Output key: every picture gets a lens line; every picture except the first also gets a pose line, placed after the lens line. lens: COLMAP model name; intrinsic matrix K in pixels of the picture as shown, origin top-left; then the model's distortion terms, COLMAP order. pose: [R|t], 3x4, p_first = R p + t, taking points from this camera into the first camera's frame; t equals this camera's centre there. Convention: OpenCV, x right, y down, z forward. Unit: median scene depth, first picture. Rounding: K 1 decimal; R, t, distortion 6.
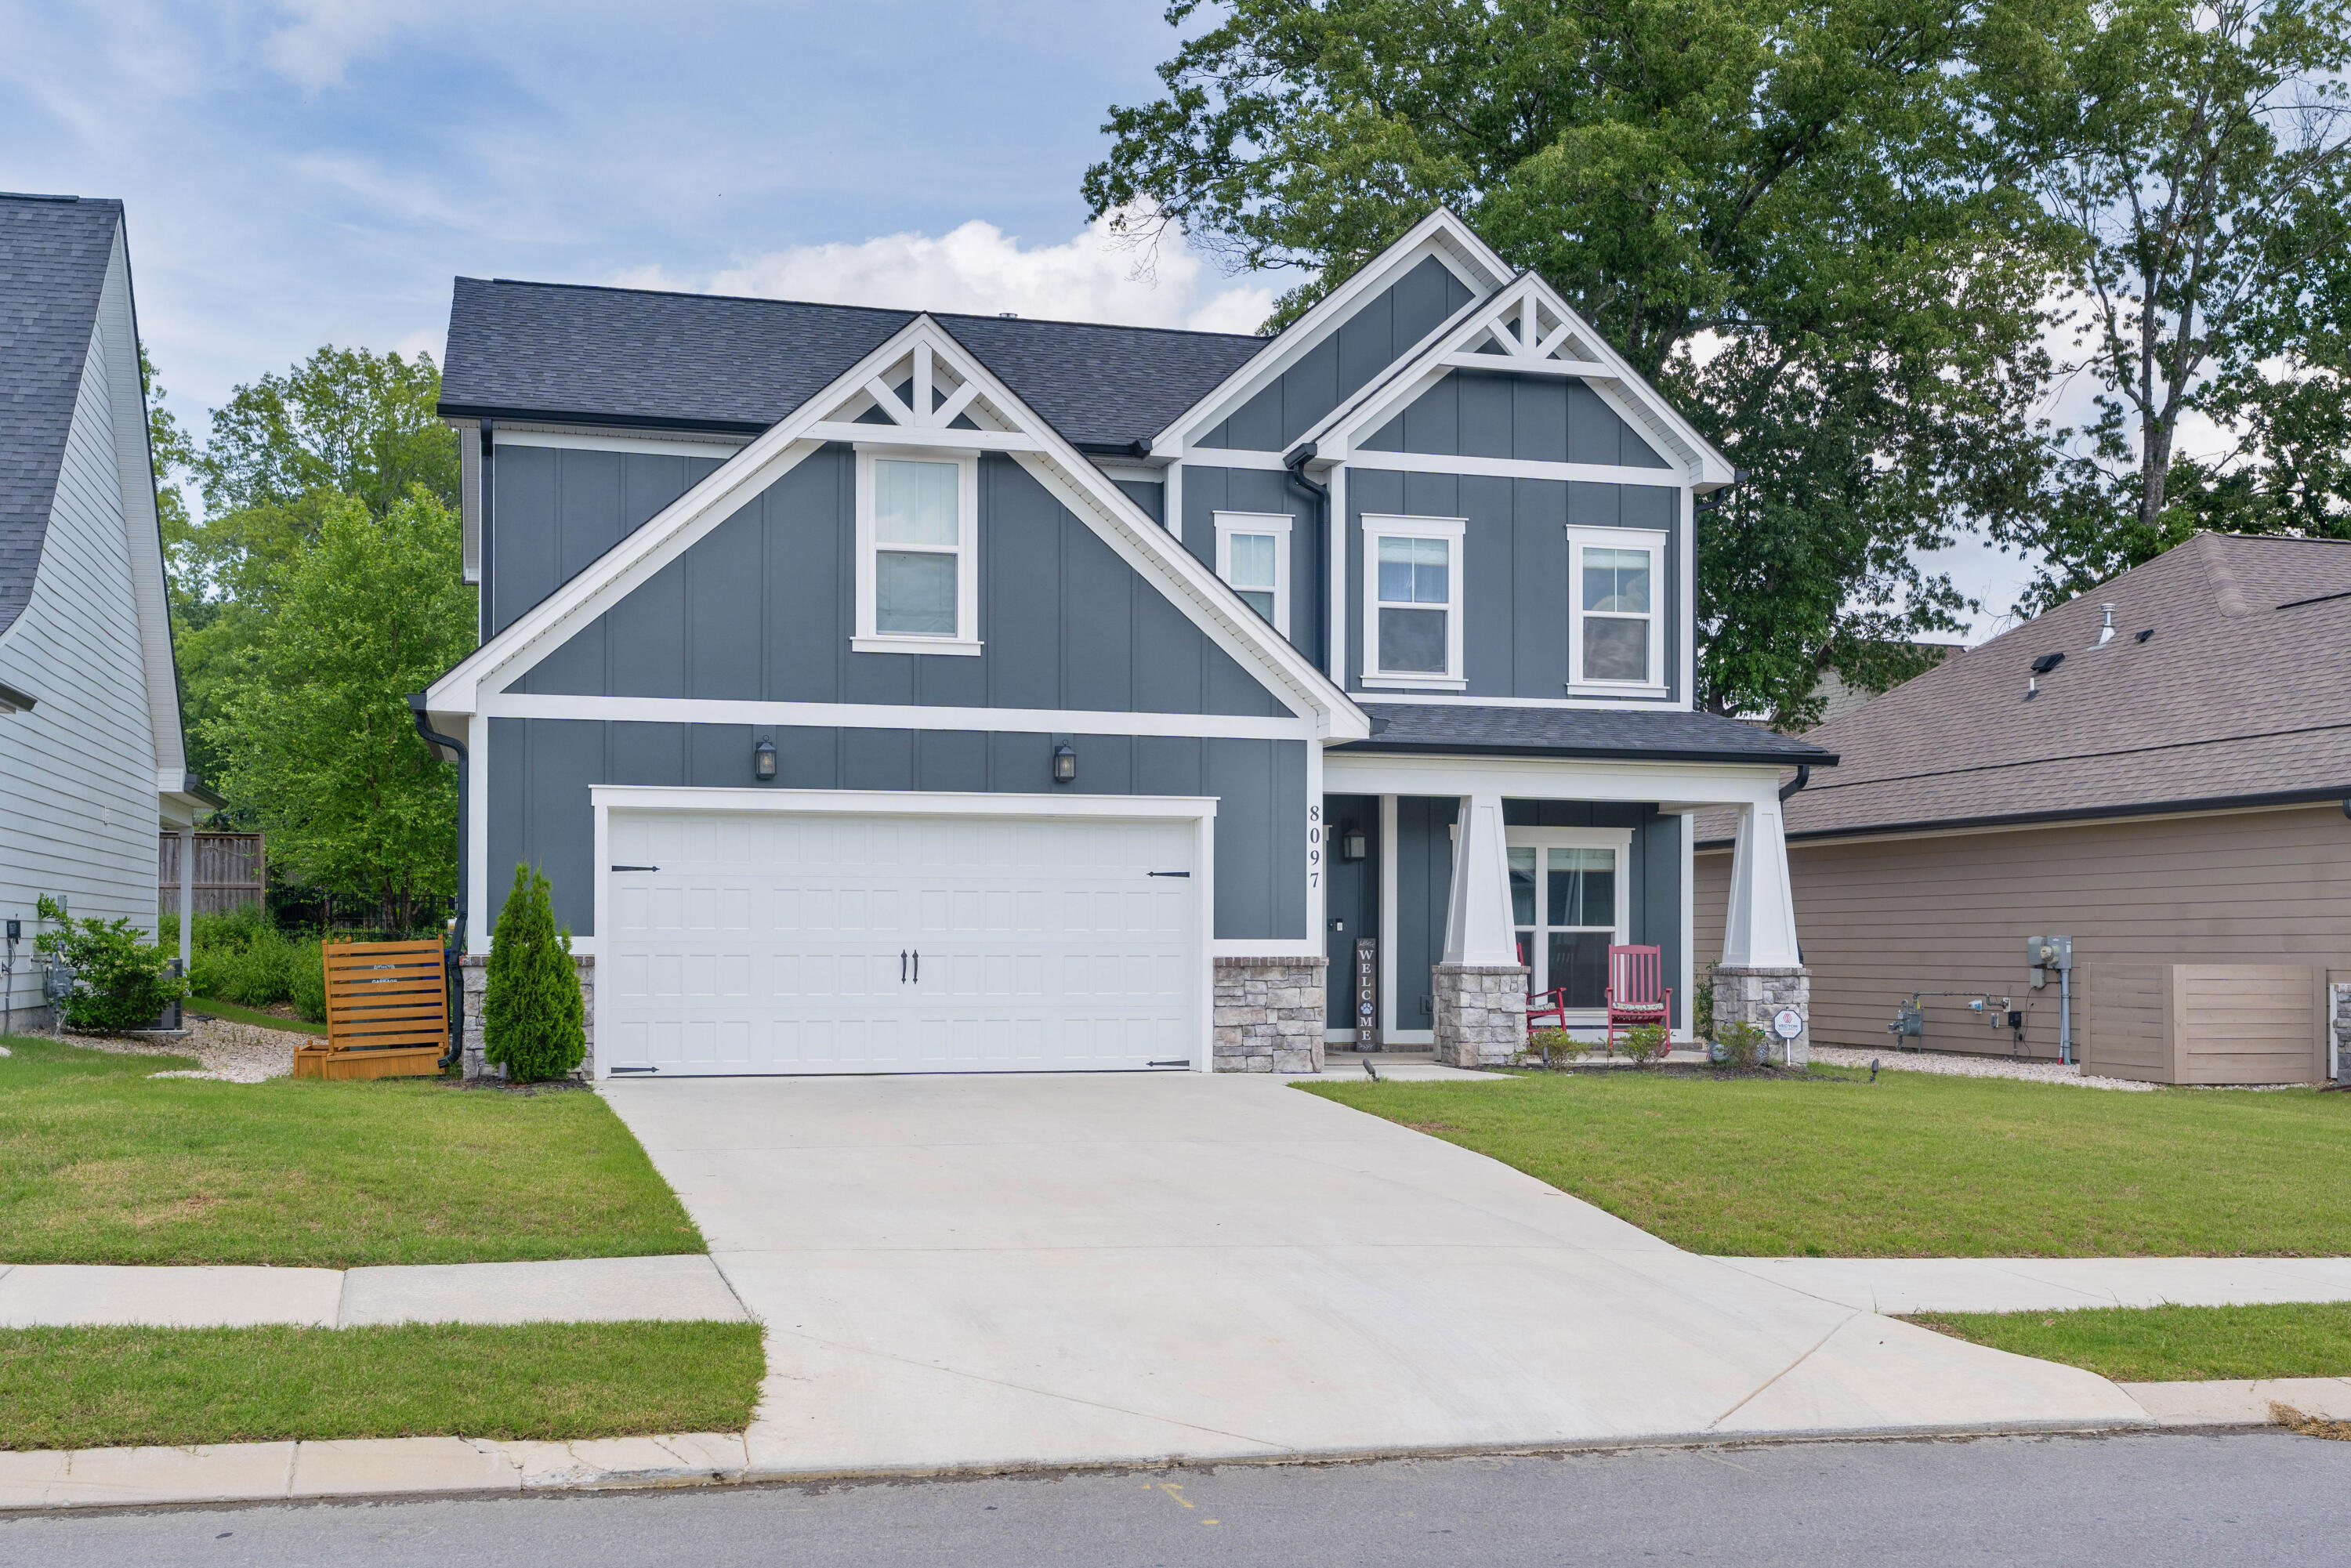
lens RADIAL K [[2326.8, 0, 1095.6], [0, 2326.8, 874.4], [0, 0, 1]] dist [0.005345, 0.009525]
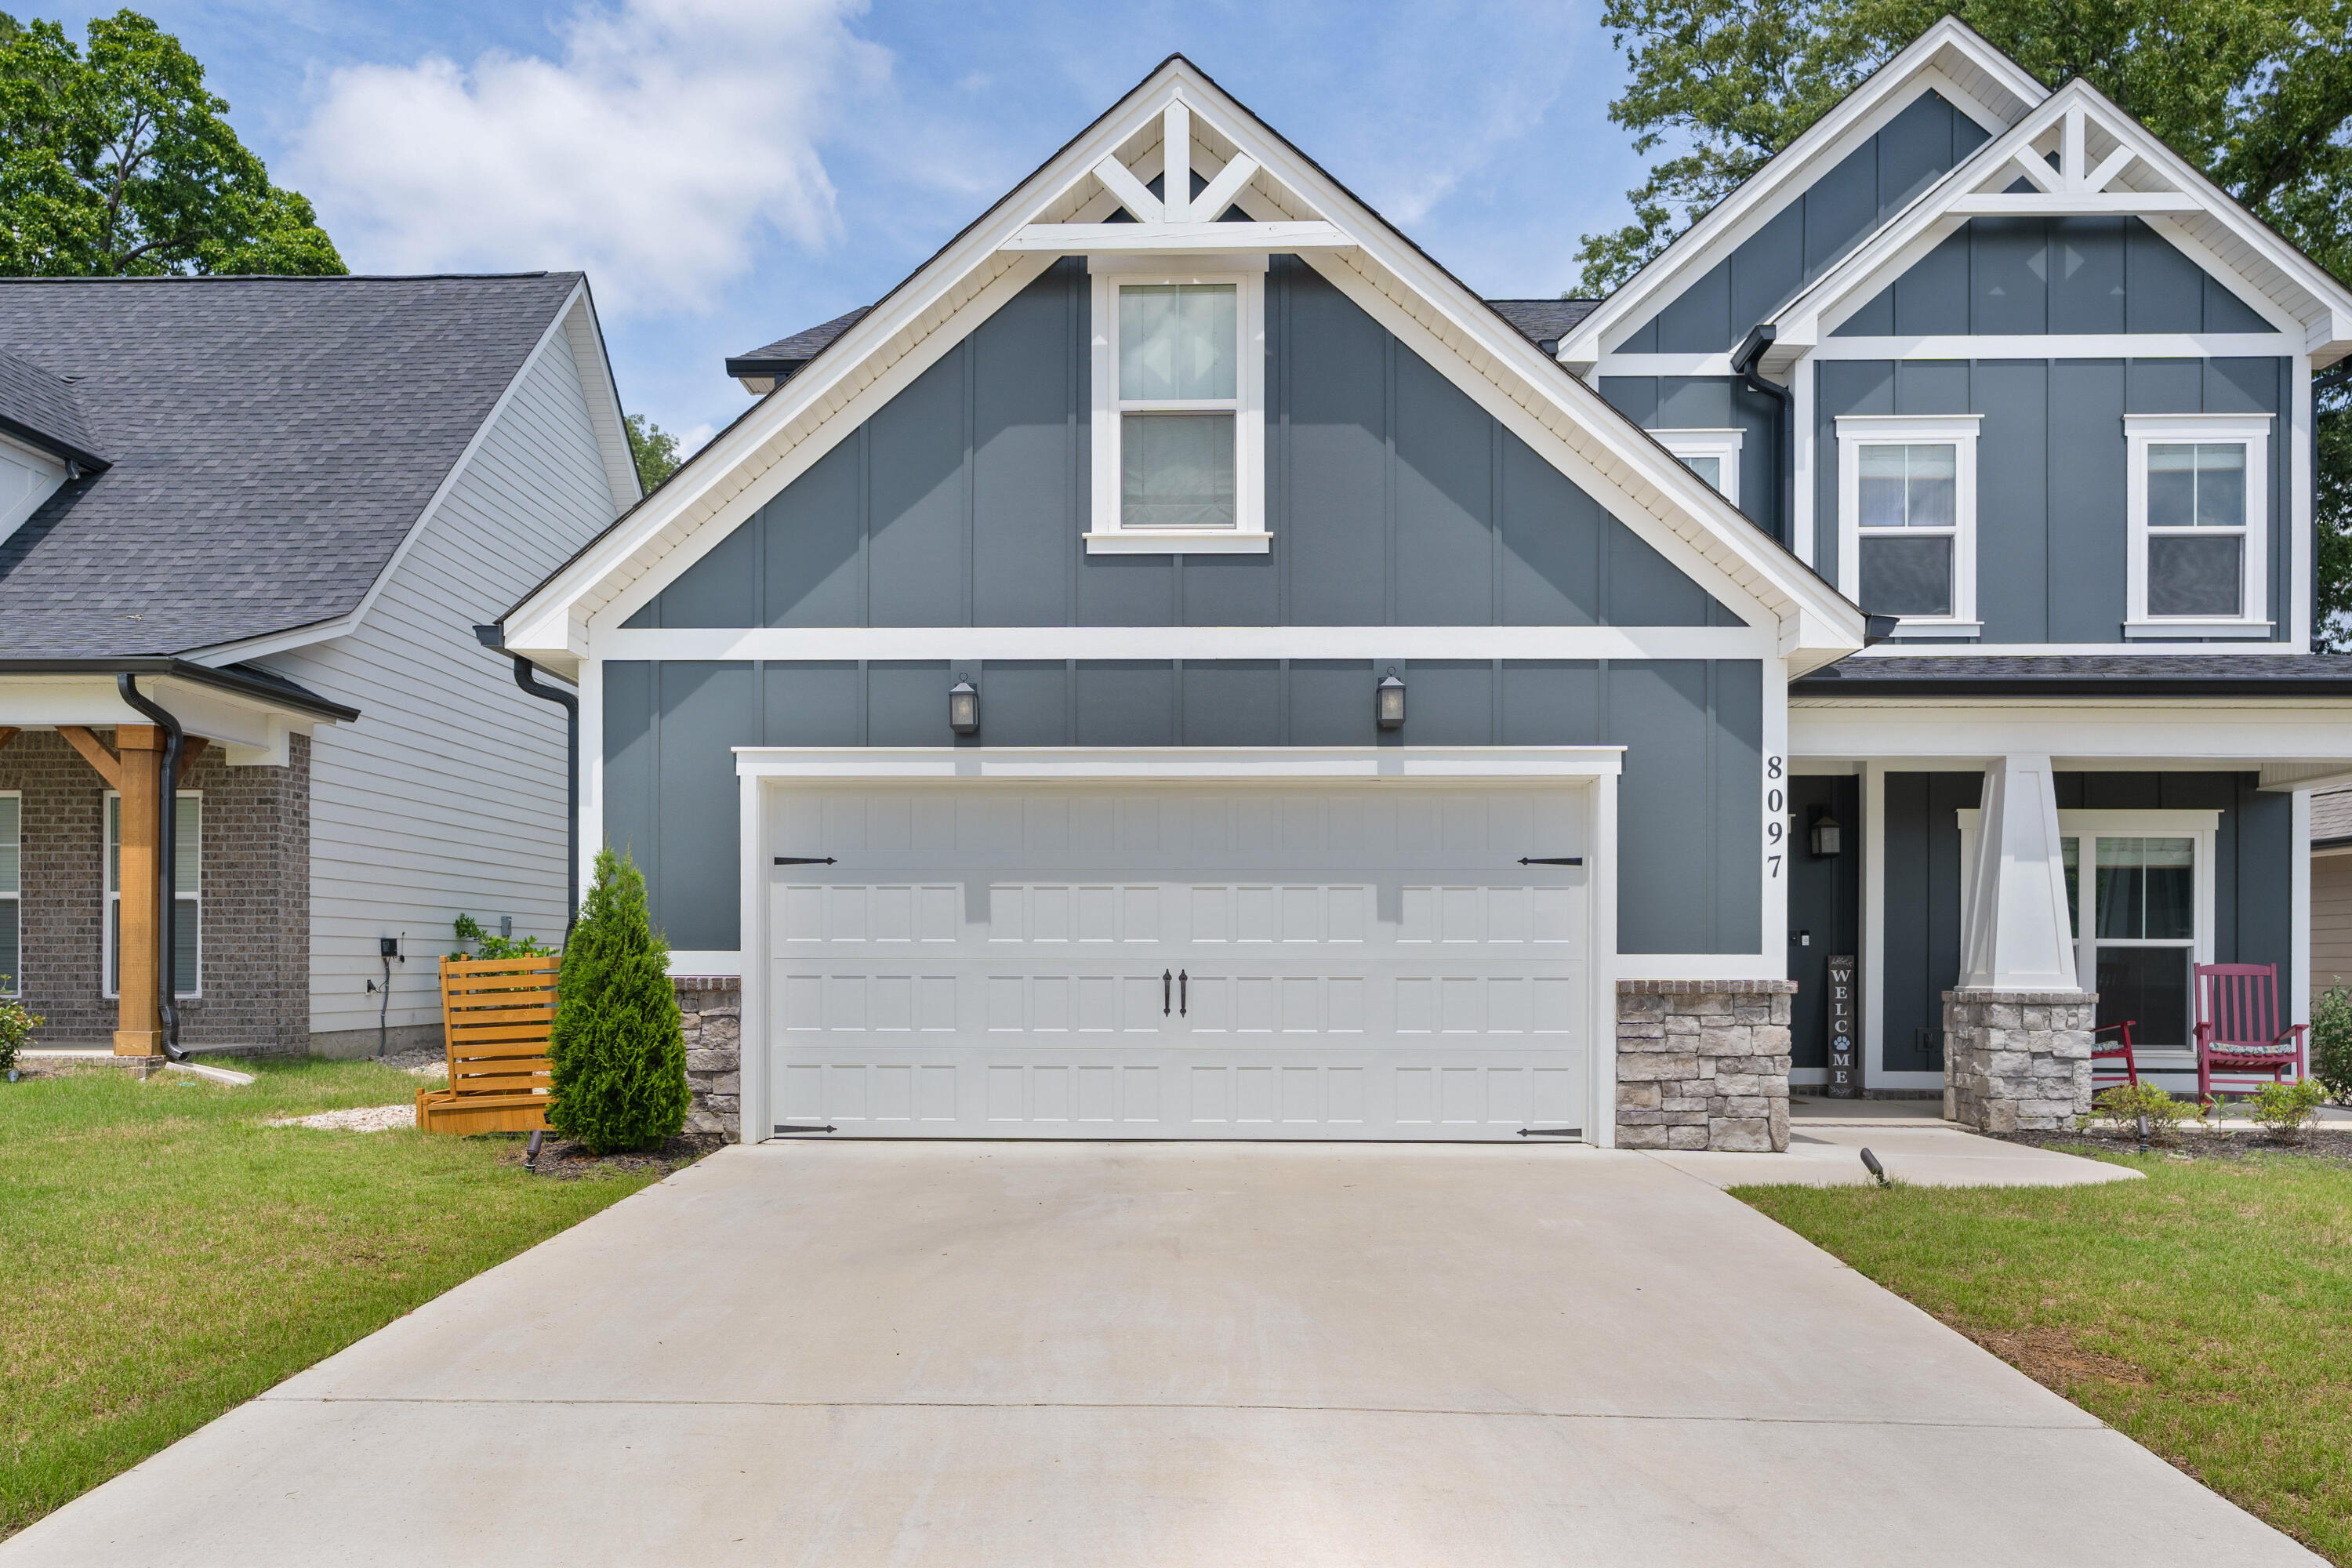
lens RADIAL K [[1571.8, 0, 1144.8], [0, 1571.8, 951.3], [0, 0, 1]] dist [0.002495, 0.000342]
pose [[0.960407, -0.001741, -0.278596, 0.039261], [0.007901, 0.999748, 0.020988, 0.013608], [0.278489, -0.022359, 0.960179, 0.438656]]
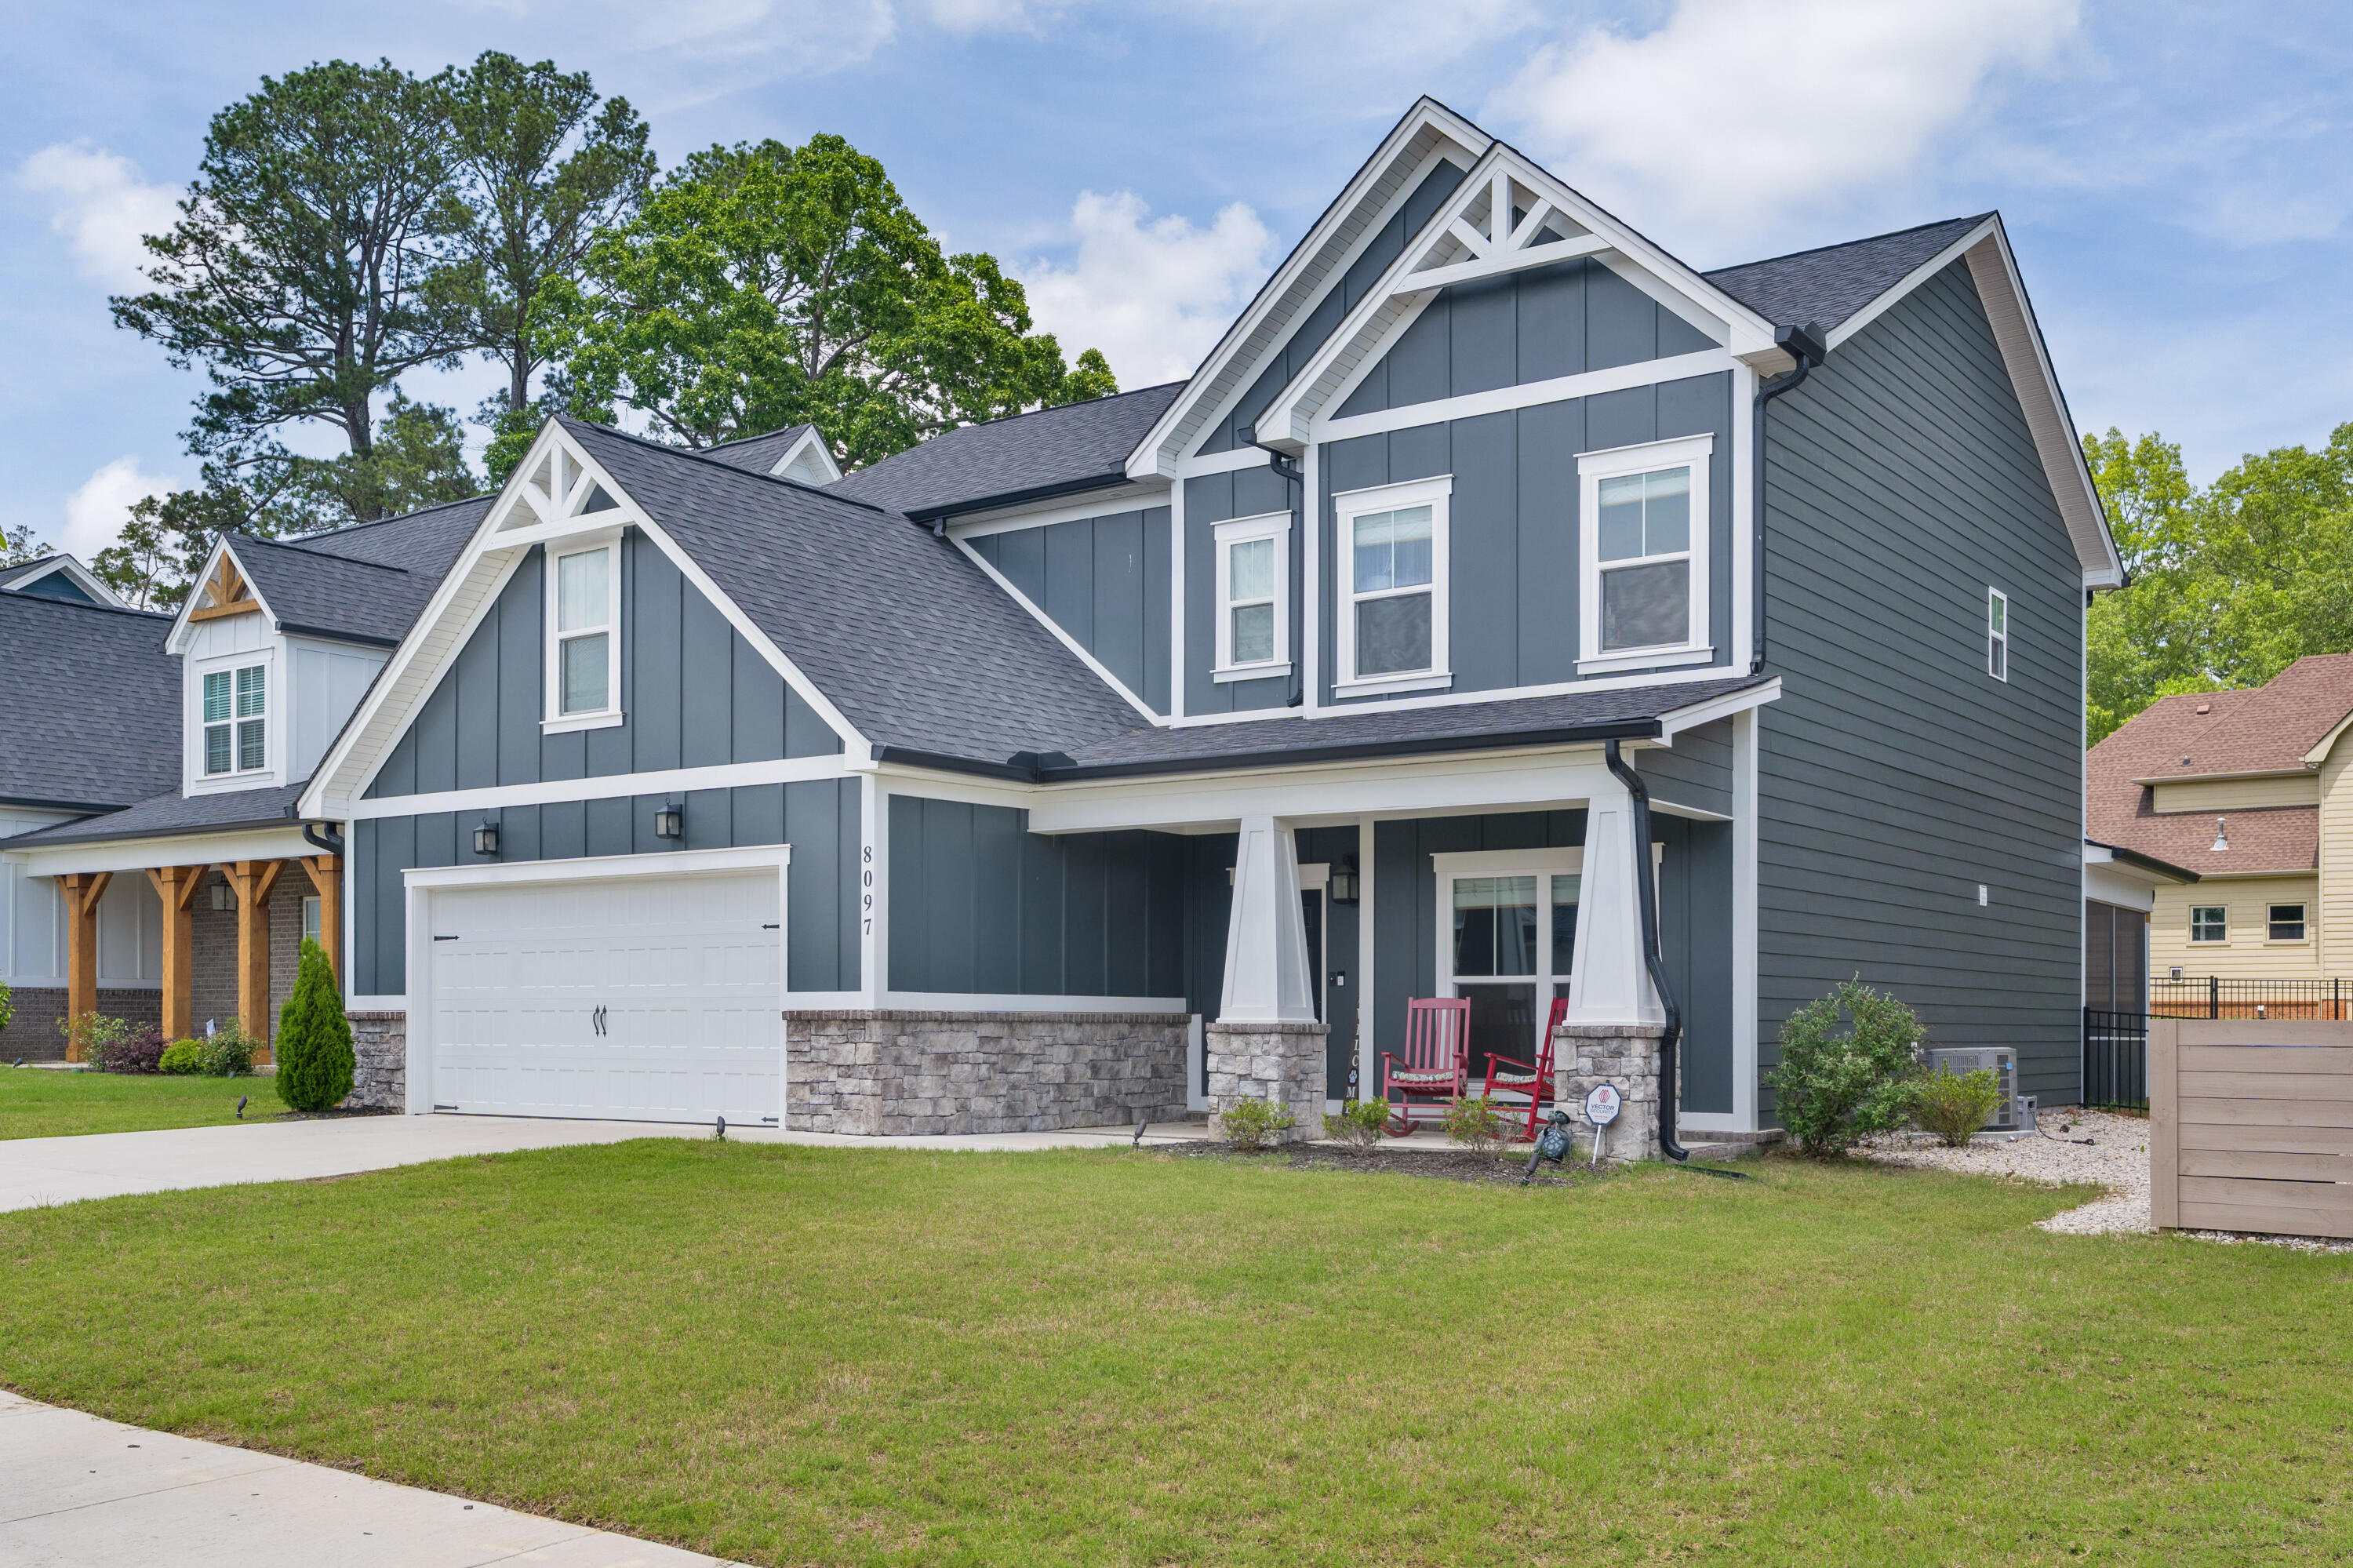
lens RADIAL K [[2162.9, 0, 1165.9], [0, 2162.9, 1009.9], [0, 0, 1]] dist [0.000919, 0.006301]
pose [[0.641869, -0.006775, -0.766785, 0.711798], [0.022074, 0.999710, 0.009645, 0.025406], [0.766497, -0.023117, 0.641832, 0.462816]]
